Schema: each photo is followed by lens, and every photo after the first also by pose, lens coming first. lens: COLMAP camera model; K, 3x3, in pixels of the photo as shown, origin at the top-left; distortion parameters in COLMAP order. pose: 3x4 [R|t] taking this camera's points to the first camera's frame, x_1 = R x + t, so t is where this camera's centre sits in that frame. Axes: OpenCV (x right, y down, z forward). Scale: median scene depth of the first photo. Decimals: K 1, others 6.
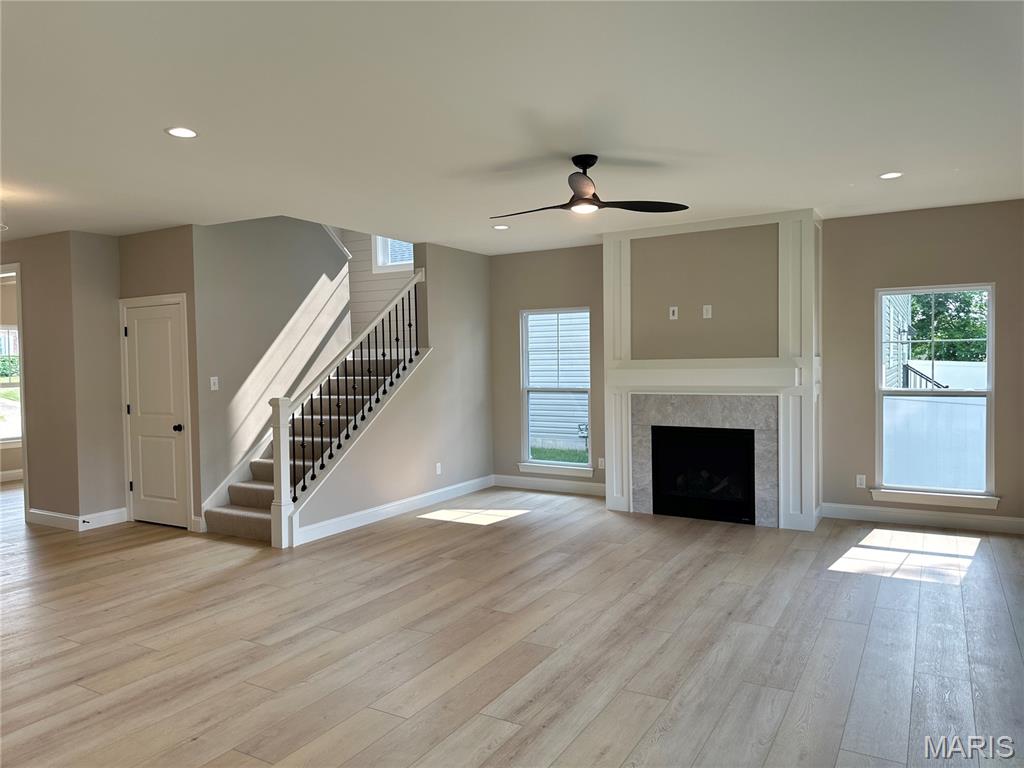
lens RADIAL K [[718.4, 0, 506.5], [0, 718.4, 382.4], [0, 0, 1]] dist [0.005790, -0.030686]
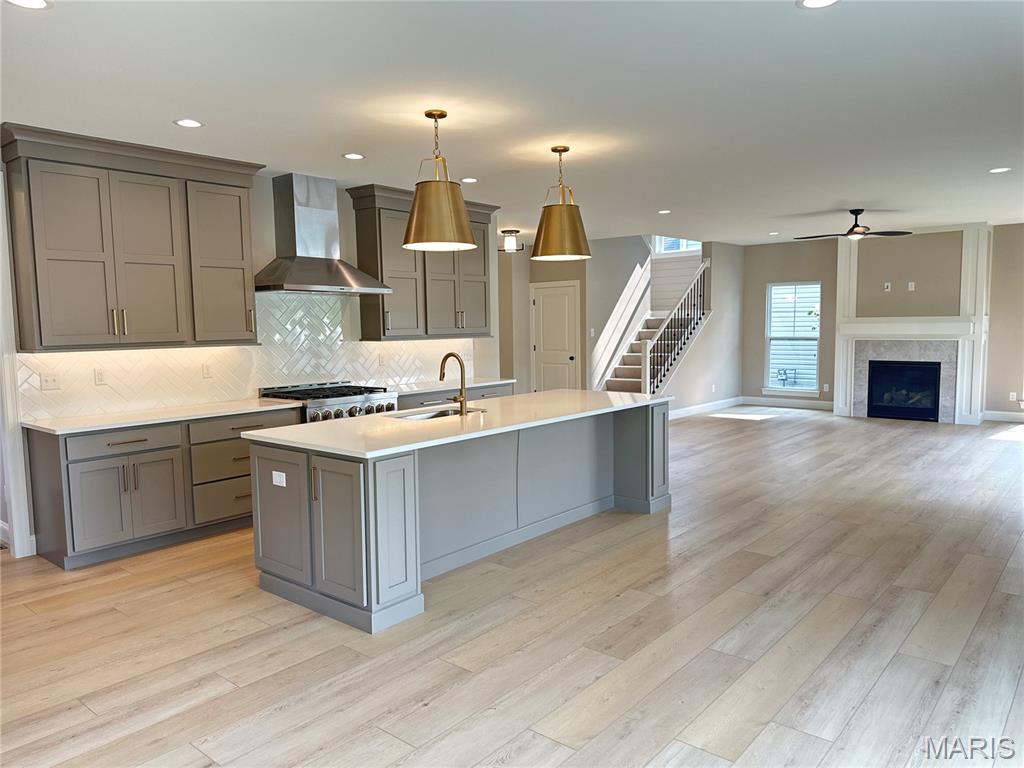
lens RADIAL K [[718.4, 0, 518.2], [0, 718.4, 392.7], [0, 0, 1]] dist [0.005790, -0.030686]
pose [[0.985174, 0.016211, -0.170788, -0.278568], [-0.003993, 0.997423, 0.071640, 0.022112], [0.171509, -0.069896, 0.982700, -0.661460]]
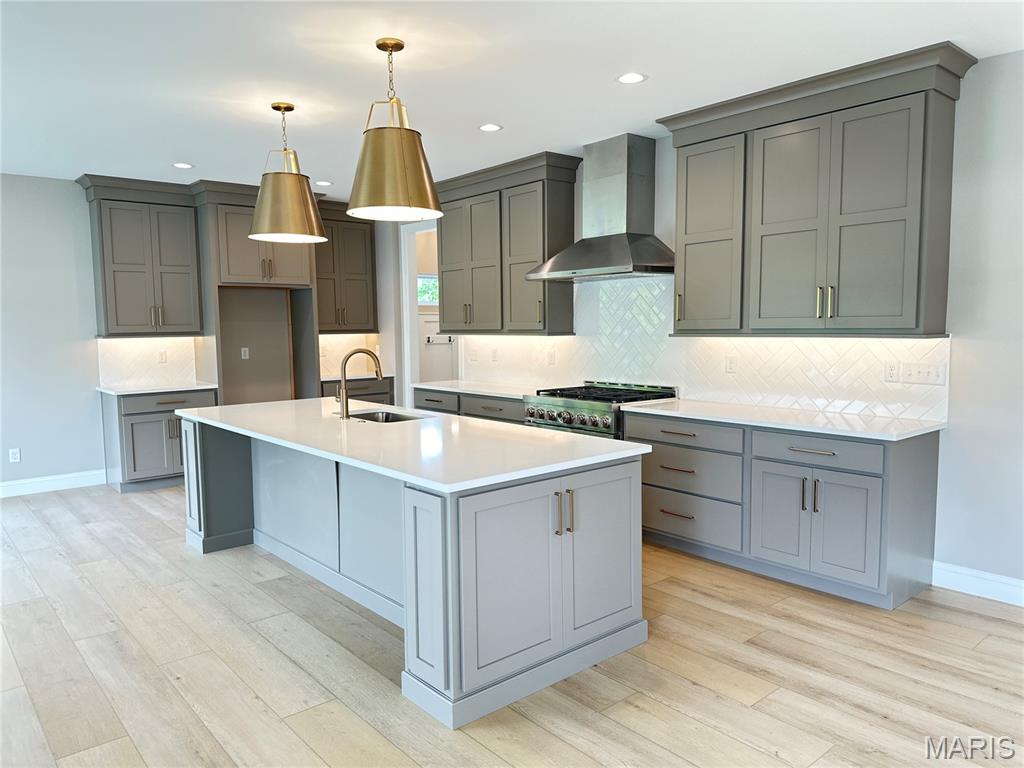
lens RADIAL K [[718.4, 0, 515.0], [0, 718.4, 384.1], [0, 0, 1]] dist [0.005790, -0.030686]
pose [[-0.333325, 0.099658, -0.937530, 0.625846], [-0.004766, 0.994207, 0.107377, -0.046229], [0.942800, 0.040259, -0.330919, 1.887752]]
